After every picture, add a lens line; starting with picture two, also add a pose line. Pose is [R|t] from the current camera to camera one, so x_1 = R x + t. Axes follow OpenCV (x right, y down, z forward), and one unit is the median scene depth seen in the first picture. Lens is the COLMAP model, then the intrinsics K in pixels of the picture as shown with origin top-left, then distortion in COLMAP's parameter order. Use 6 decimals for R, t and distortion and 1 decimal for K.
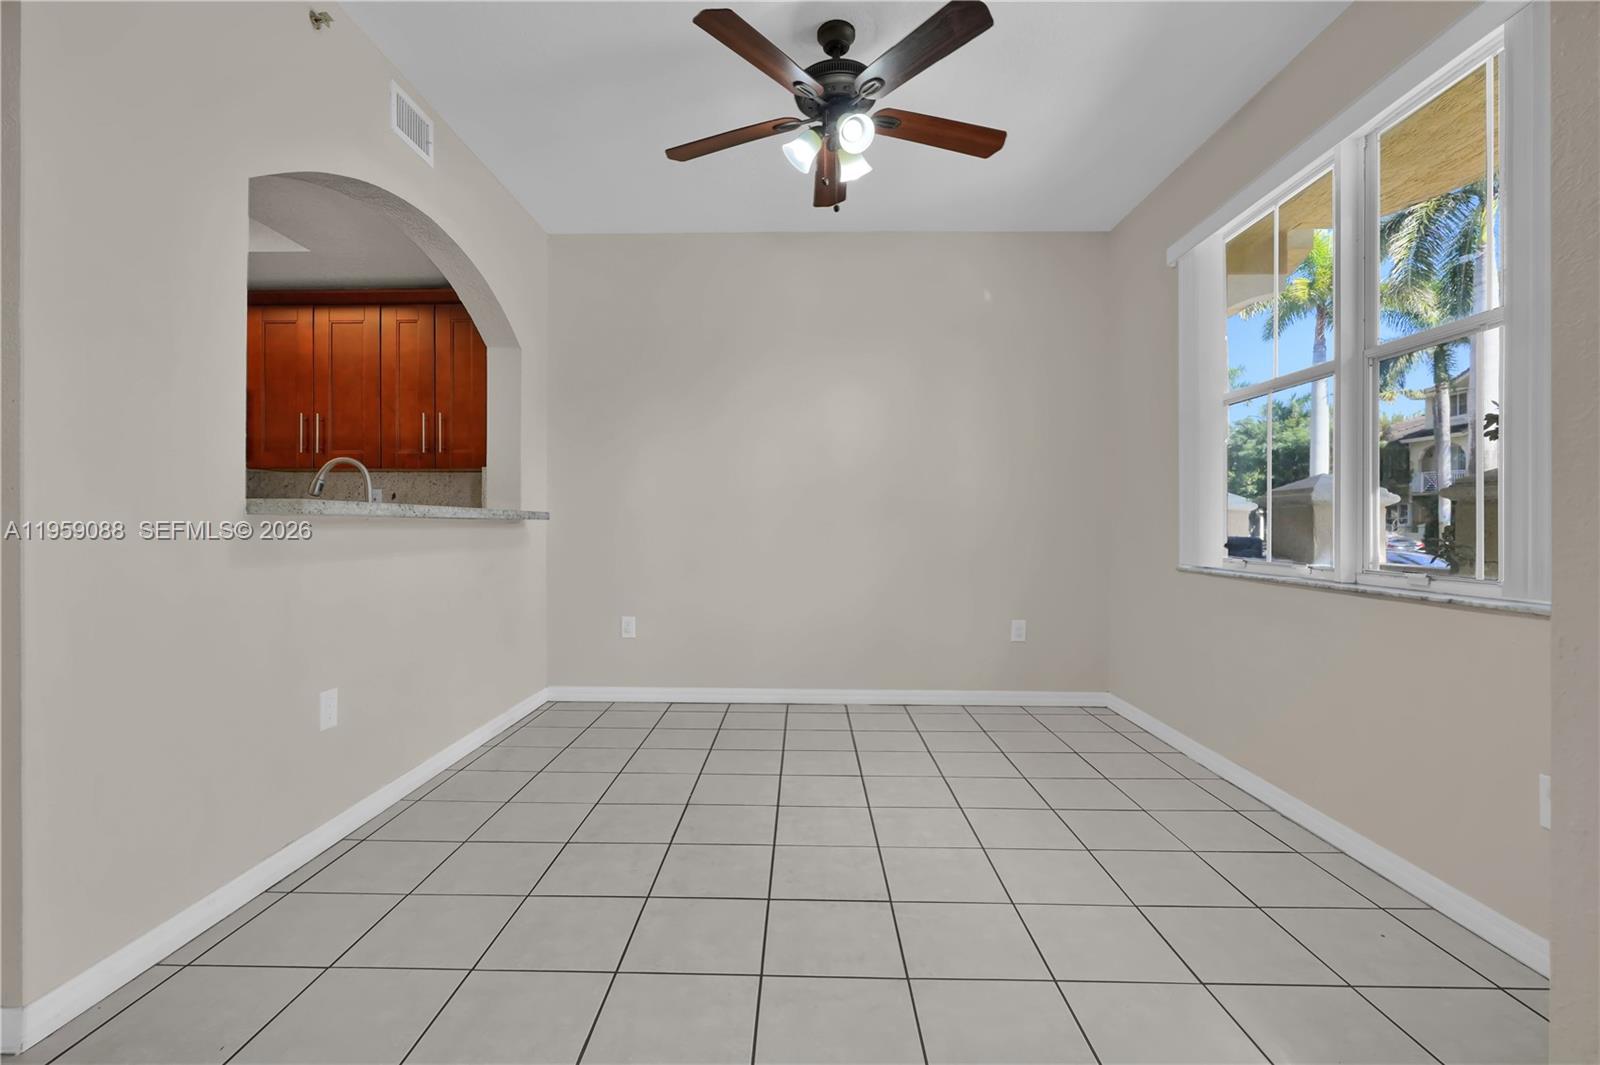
lens RADIAL K [[729.2, 0, 800.0], [0, 729.2, 532.5], [0, 0, 1]] dist [-0.017454, 0.000376]
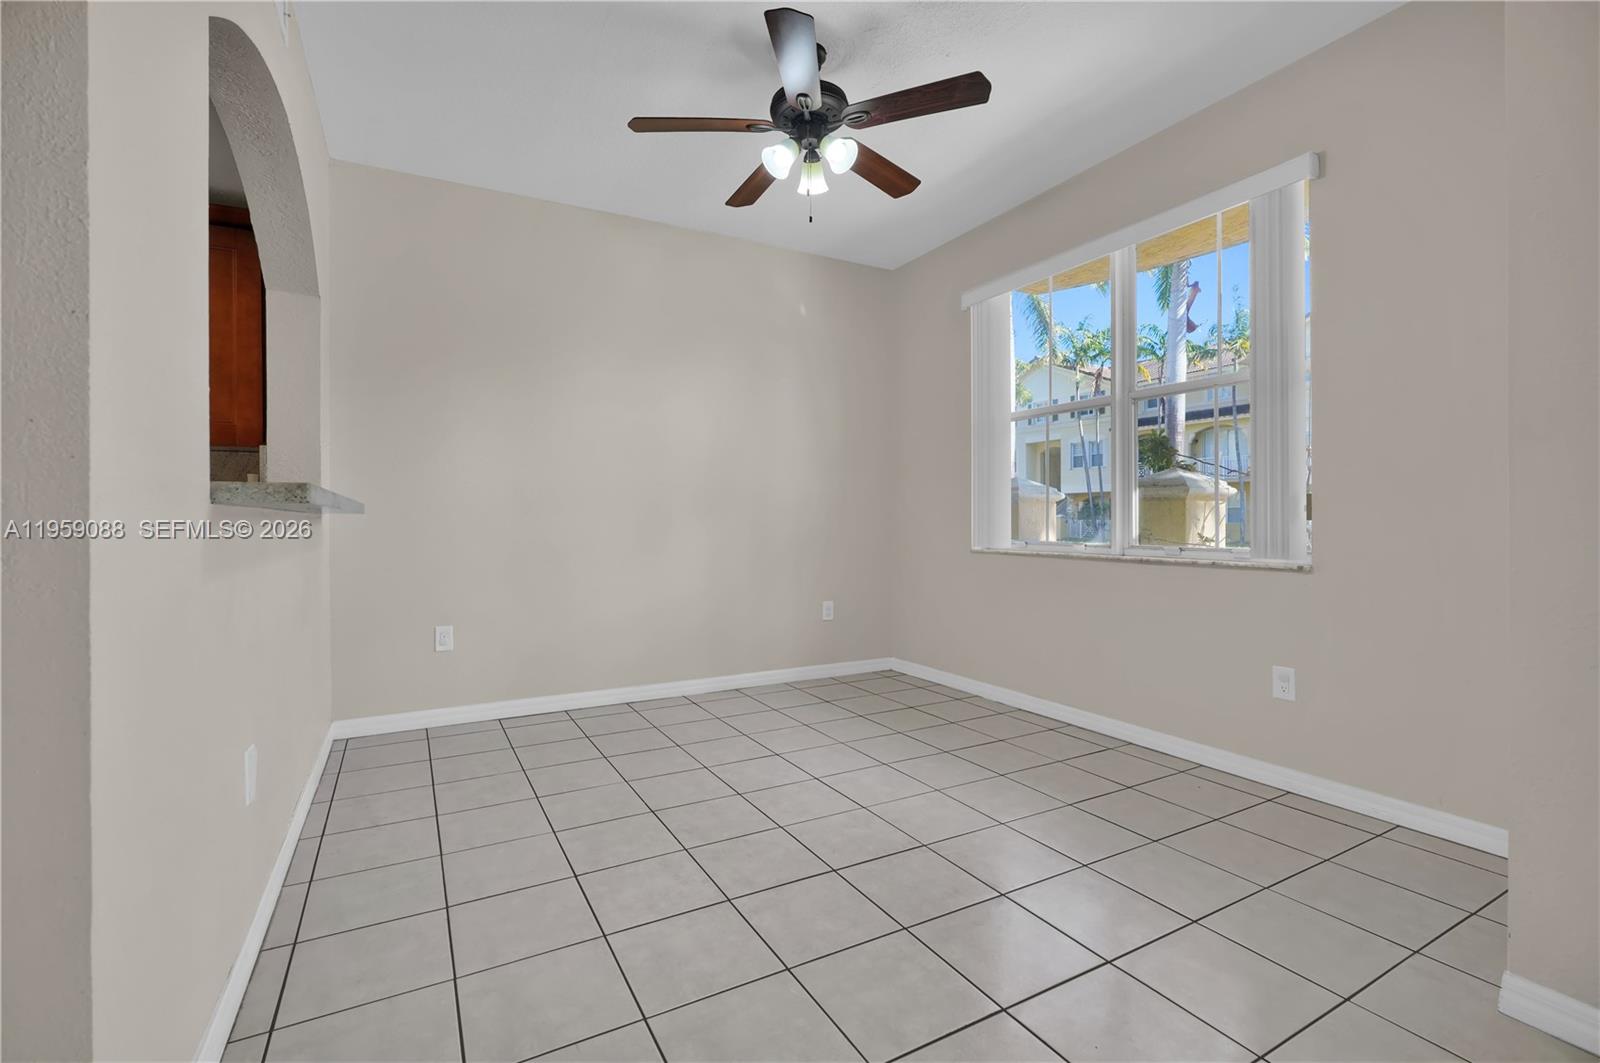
lens RADIAL K [[717.4, 0, 786.2], [0, 717.4, 526.5], [0, 0, 1]] dist [-0.011910, 0.000205]
pose [[0.867022, -0.012534, 0.498112, -0.334062], [0.012874, 0.999913, 0.002752, 0.000728], [-0.498104, 0.004027, 0.867108, 0.072335]]
